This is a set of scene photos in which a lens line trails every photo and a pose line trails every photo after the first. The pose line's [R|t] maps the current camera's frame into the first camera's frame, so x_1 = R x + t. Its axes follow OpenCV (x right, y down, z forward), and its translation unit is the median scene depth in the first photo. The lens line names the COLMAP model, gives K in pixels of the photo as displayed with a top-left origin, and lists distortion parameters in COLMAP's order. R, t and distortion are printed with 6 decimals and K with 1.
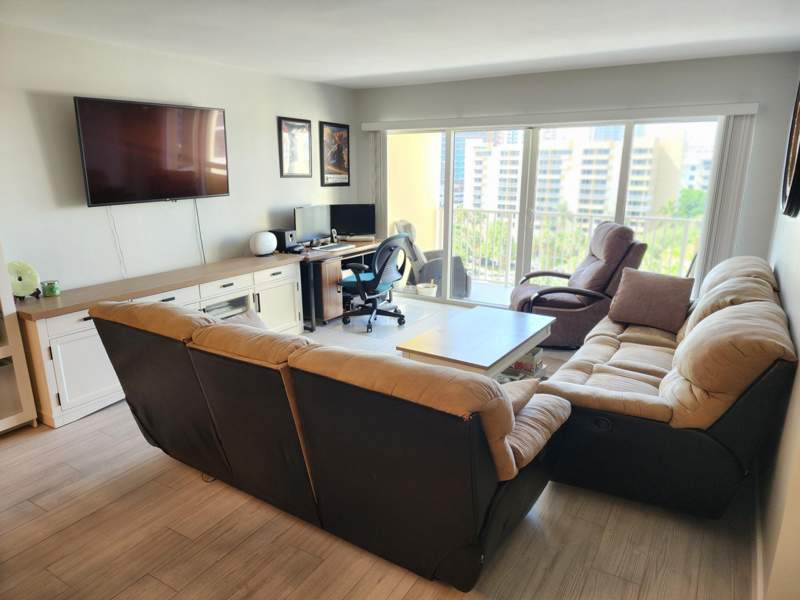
lens RADIAL K [[533.5, 0, 405.1], [0, 533.5, 307.3], [0, 0, 1]] dist [0.062985, -0.062155]
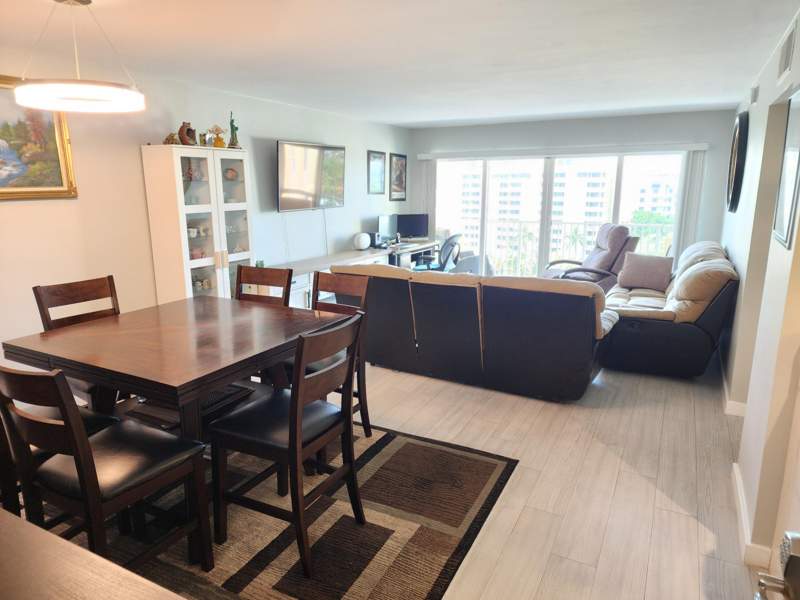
lens RADIAL K [[537.7, 0, 390.2], [0, 537.7, 298.7], [0, 0, 1]] dist [0.051047, -0.063539]
pose [[0.998719, -0.013508, 0.048758, -0.286794], [0.016300, 0.998223, -0.057314, 0.118566], [-0.047897, 0.058035, 0.997165, -0.404984]]
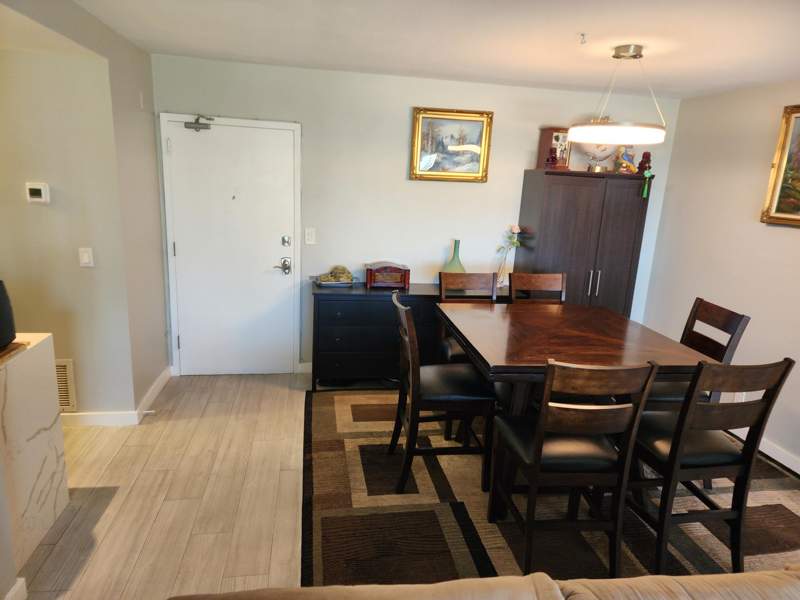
lens RADIAL K [[514.7, 0, 400.0], [0, 514.7, 300.0], [0, 0, 1]] dist [0.046622, -0.048517]
pose [[-0.764339, 0.110436, -0.635287, 0.087950], [-0.217945, 0.882996, 0.415715, -0.150595], [0.606865, 0.456205, -0.650839, 0.506802]]
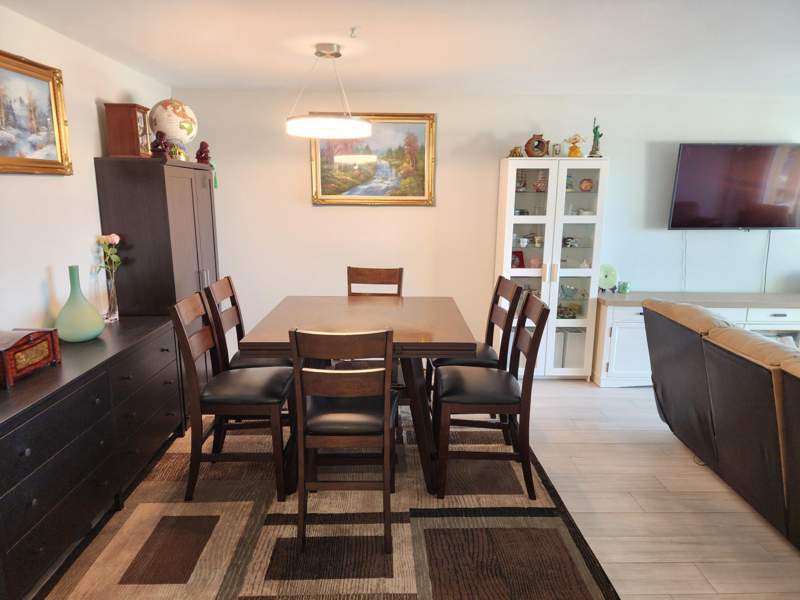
lens RADIAL K [[537.7, 0, 390.2], [0, 537.7, 298.7], [0, 0, 1]] dist [0.051047, -0.063539]
pose [[0.517295, 0.170844, -0.838581, 0.132237], [-0.235640, 0.970430, 0.052346, 0.045222], [0.822727, 0.170525, 0.542256, -0.148258]]
